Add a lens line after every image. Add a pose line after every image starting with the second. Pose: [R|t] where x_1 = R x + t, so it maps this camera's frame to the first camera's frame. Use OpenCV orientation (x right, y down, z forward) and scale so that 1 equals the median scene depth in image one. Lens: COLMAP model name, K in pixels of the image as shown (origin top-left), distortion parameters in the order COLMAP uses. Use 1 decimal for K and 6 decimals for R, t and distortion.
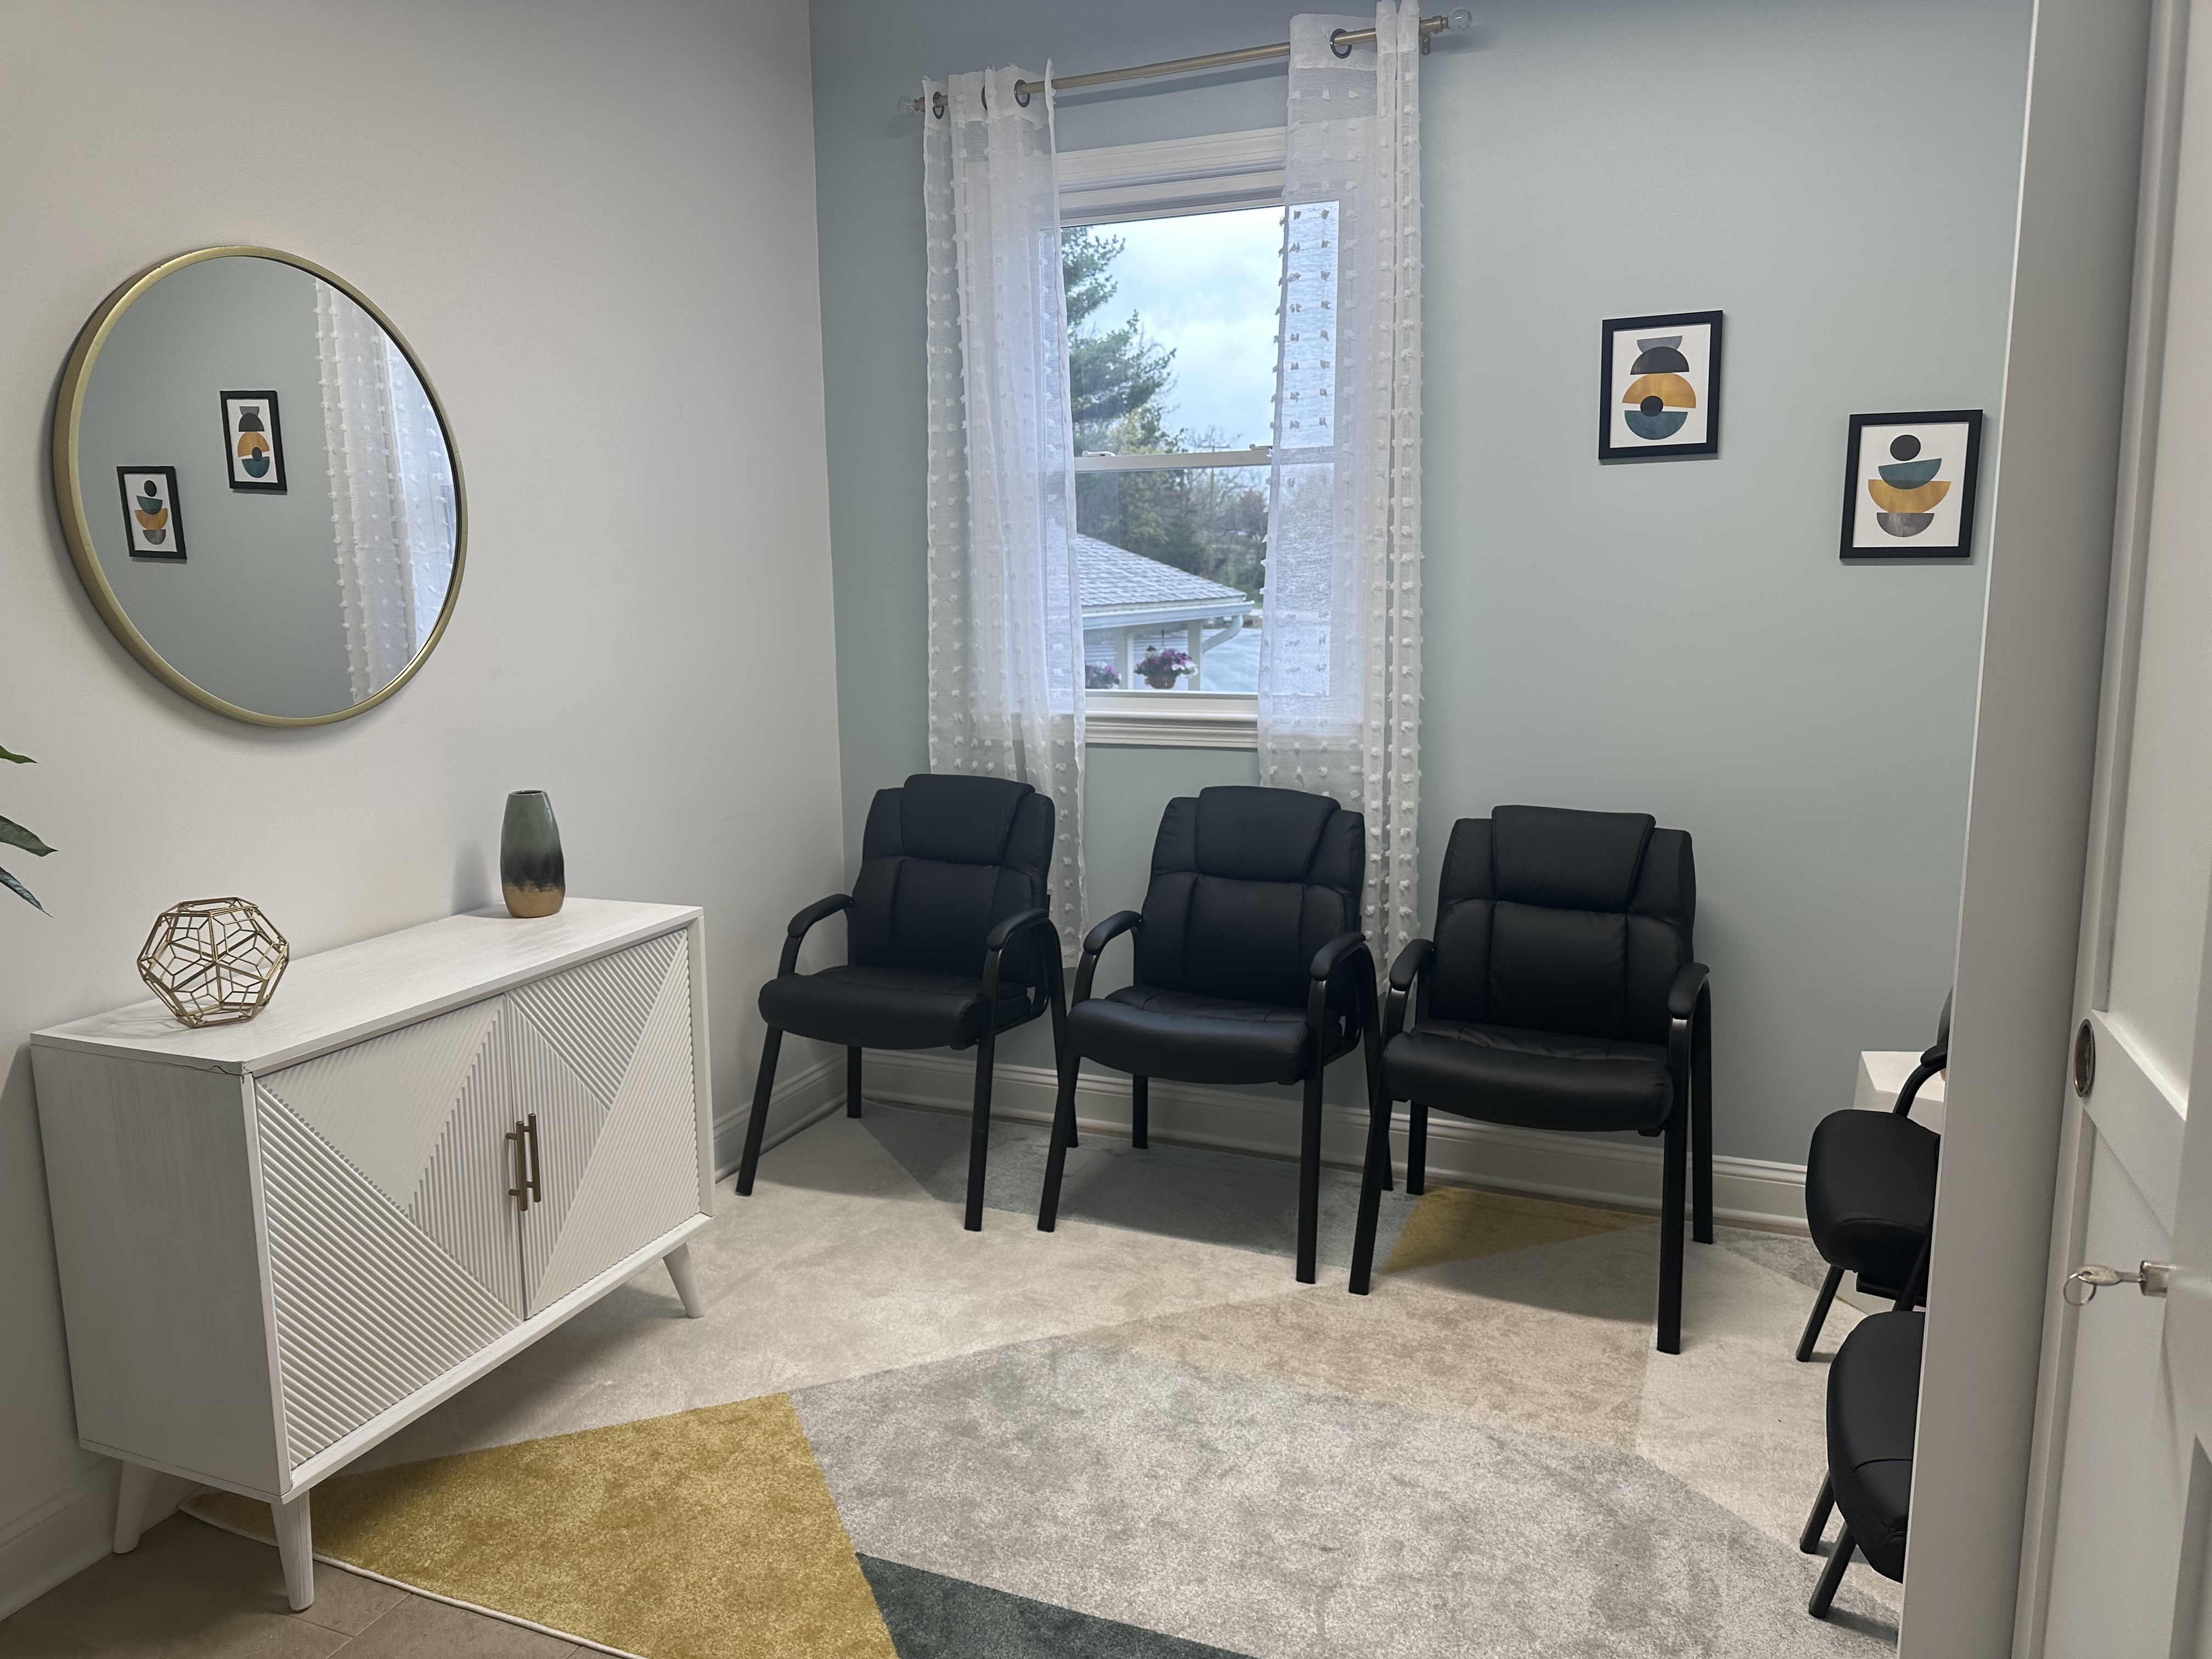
lens RADIAL K [[1546.7, 0, 1100.1], [0, 1546.7, 822.6], [0, 0, 1]] dist [0.053069, -0.072790]
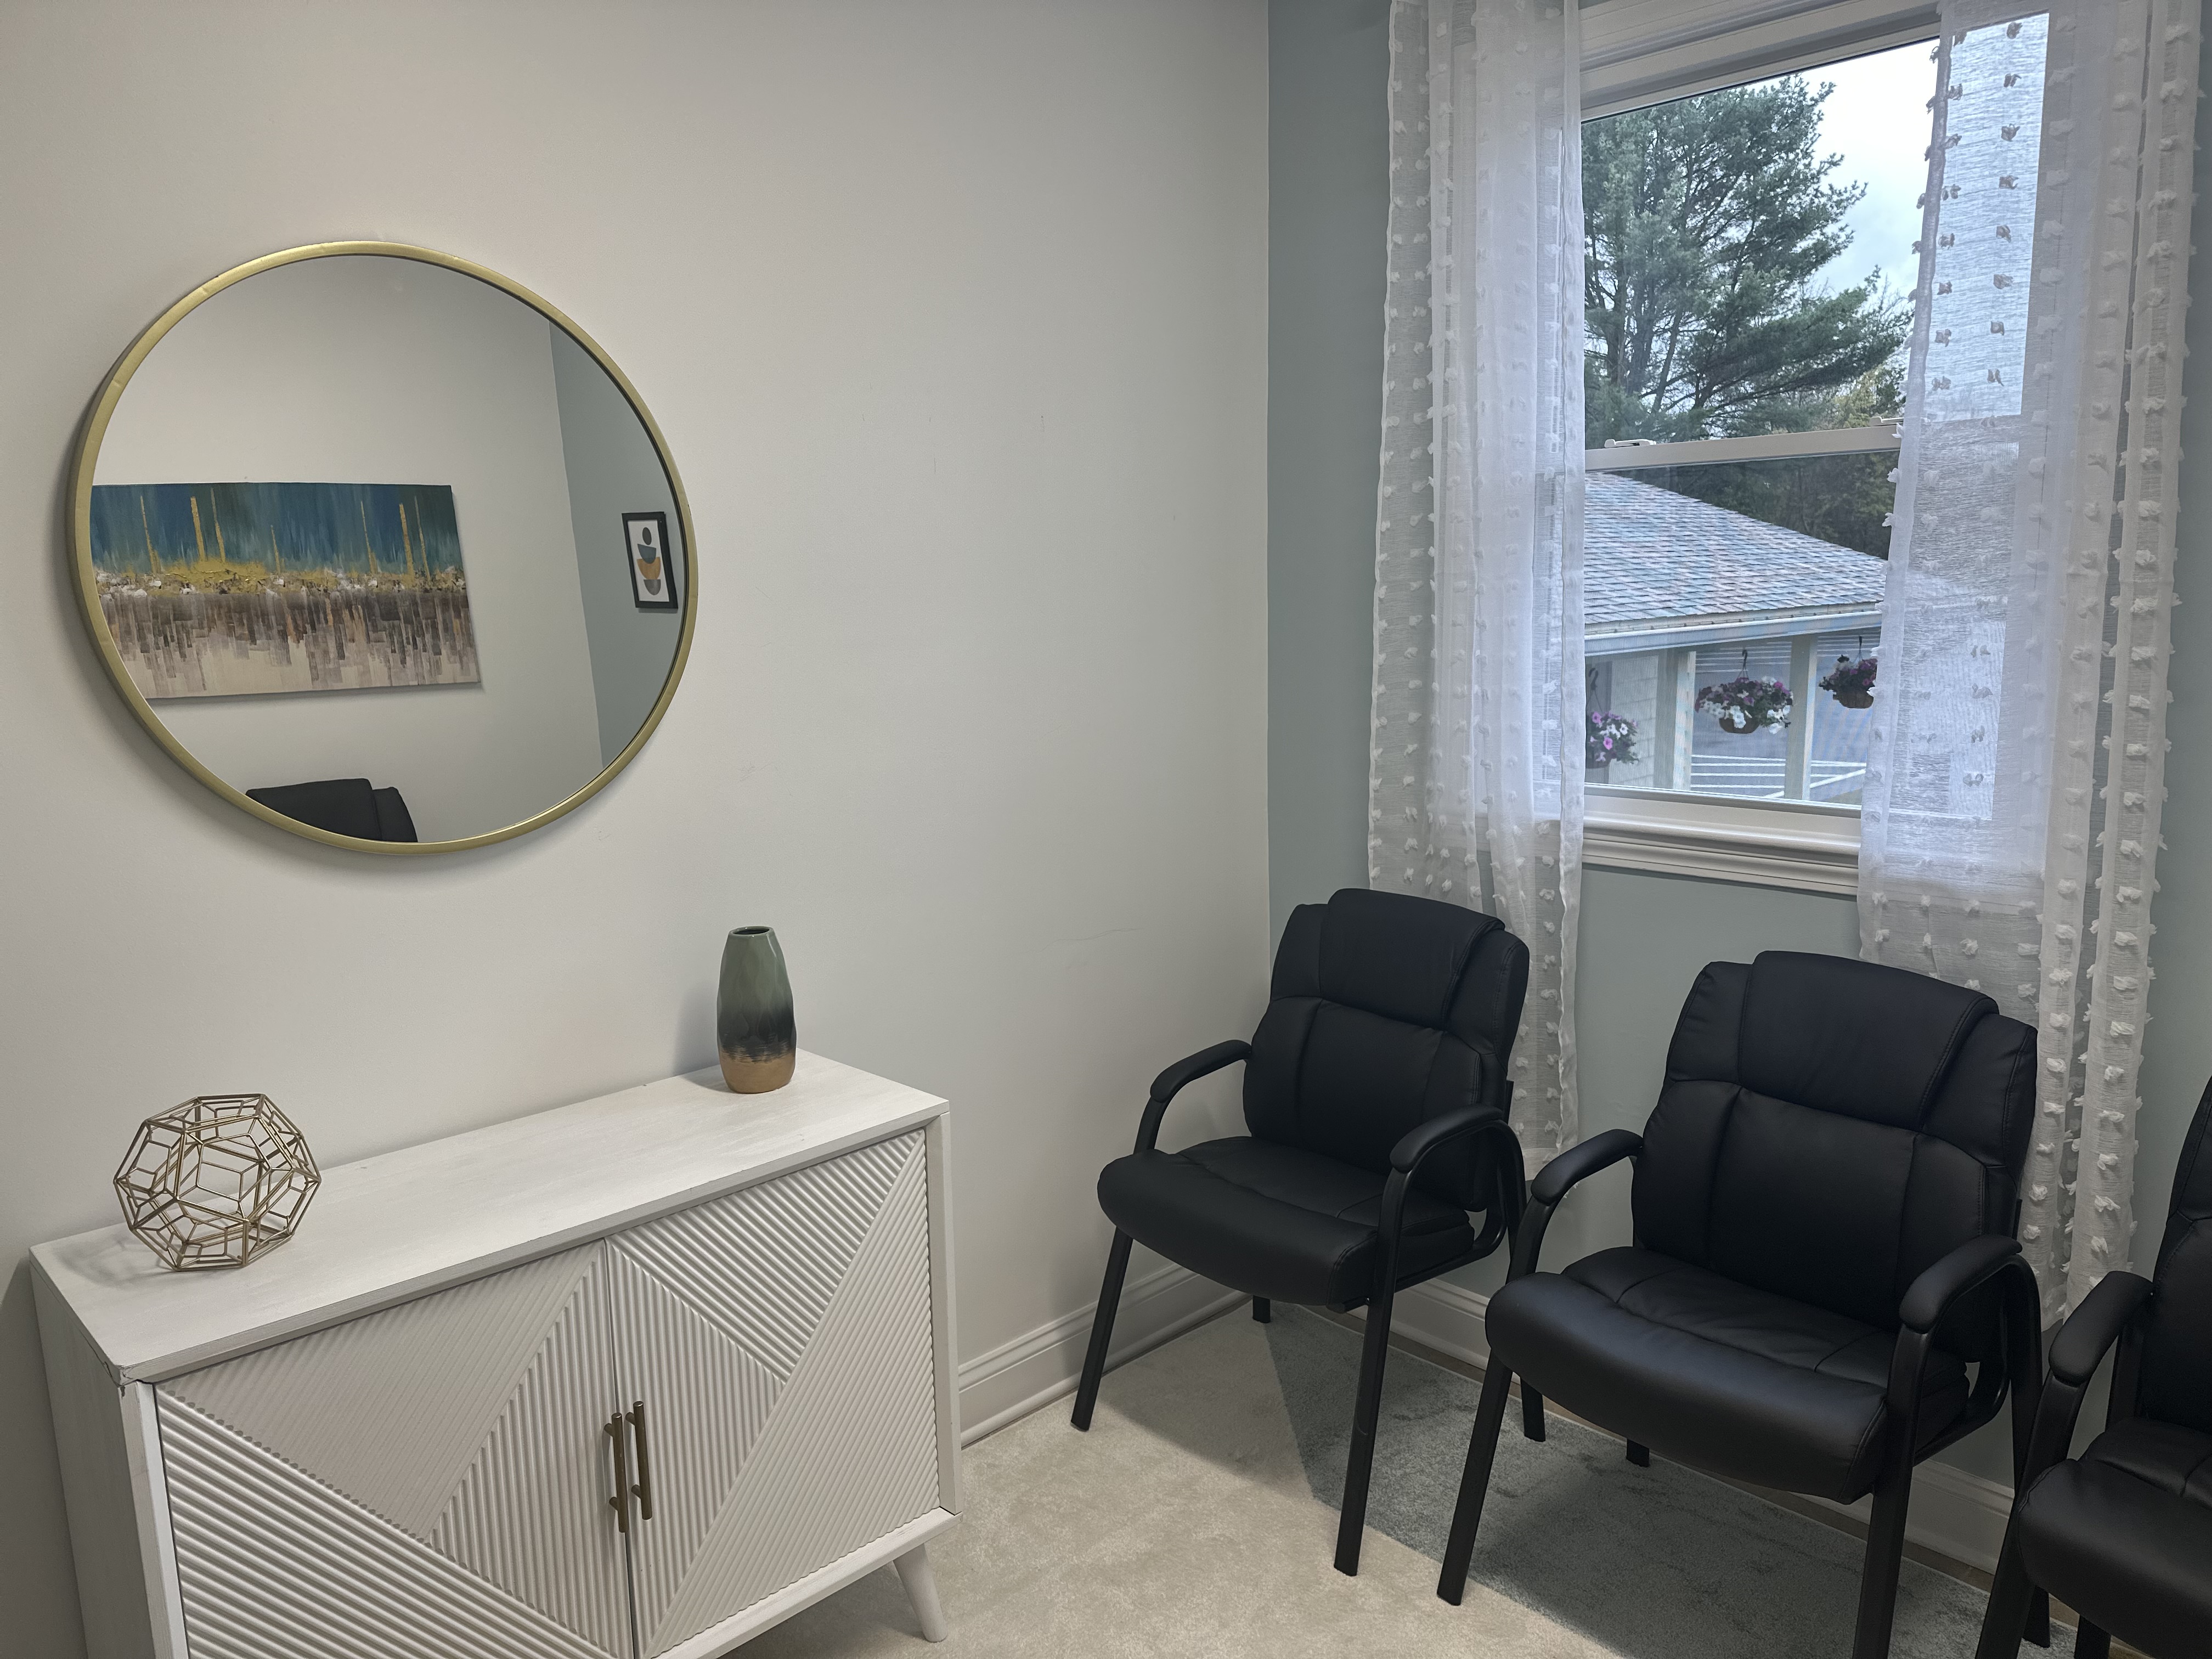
lens RADIAL K [[1546.7, 0, 1090.1], [0, 1546.7, 828.3], [0, 0, 1]] dist [0.053069, -0.072790]
pose [[0.909241, 0.054089, -0.412740, 0.081776], [-0.050547, 0.998531, 0.019504, -0.075791], [0.413189, 0.003129, 0.910640, 0.299474]]
